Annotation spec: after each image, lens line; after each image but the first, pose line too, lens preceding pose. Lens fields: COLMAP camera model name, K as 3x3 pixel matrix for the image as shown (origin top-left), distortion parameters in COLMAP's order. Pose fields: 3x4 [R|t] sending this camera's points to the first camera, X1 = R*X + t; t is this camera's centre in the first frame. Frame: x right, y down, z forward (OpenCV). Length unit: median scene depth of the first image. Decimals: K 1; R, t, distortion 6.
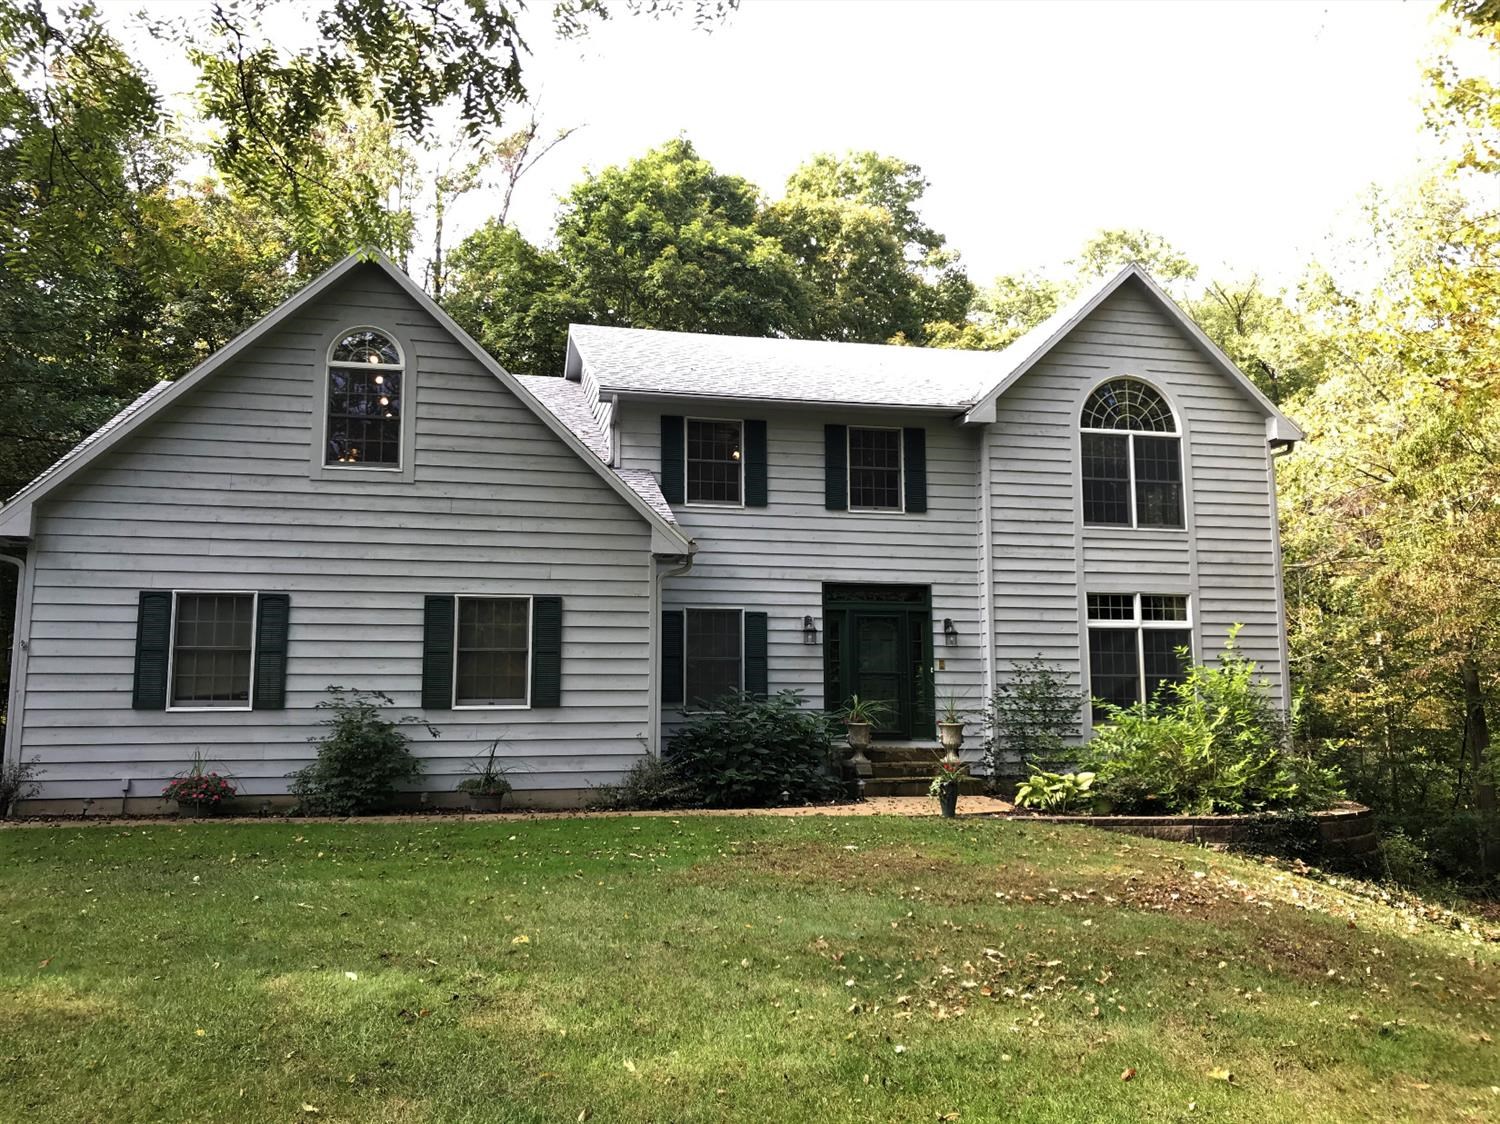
lens RADIAL K [[1255.2, 0, 750.0], [0, 1255.2, 562.0], [0, 0, 1]] dist [0.031219, -0.003982]
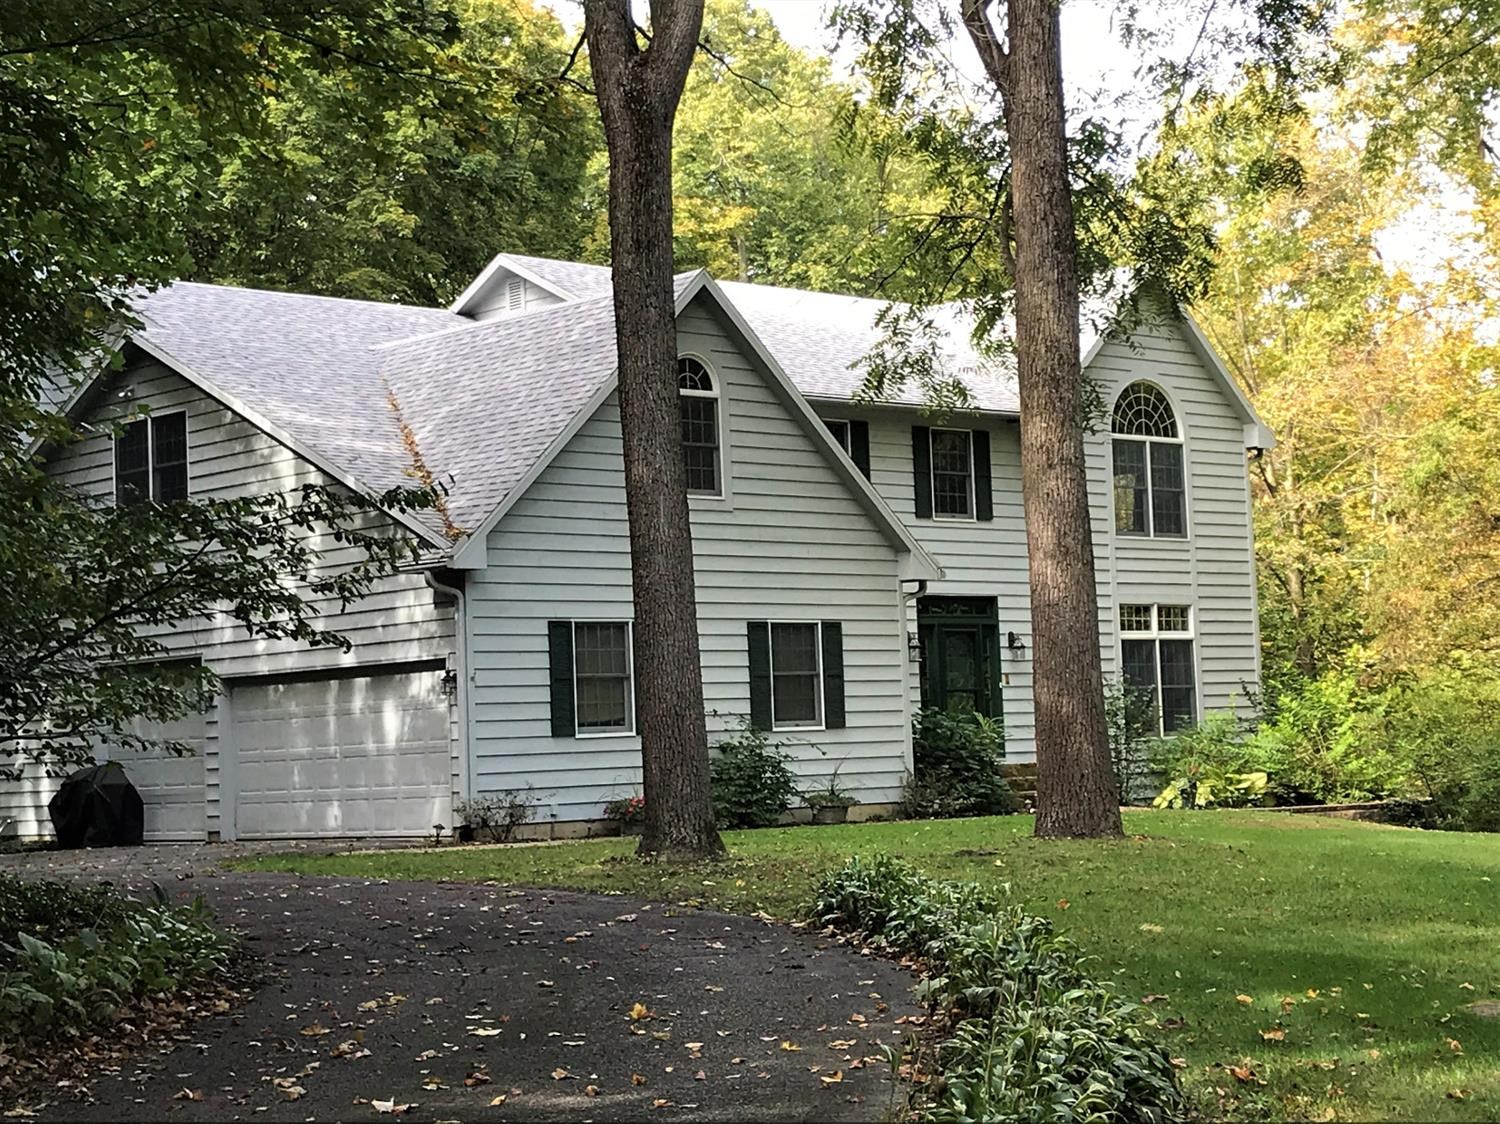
lens RADIAL K [[2744.5, 0, 750.0], [0, 2744.5, 562.0], [0, 0, 1]] dist [0.022846, 0.127339]
pose [[0.870512, 0.008024, 0.492081, -1.051242], [-0.032676, 0.998603, 0.041521, -0.088947], [-0.491060, -0.052223, 0.869559, -0.731213]]
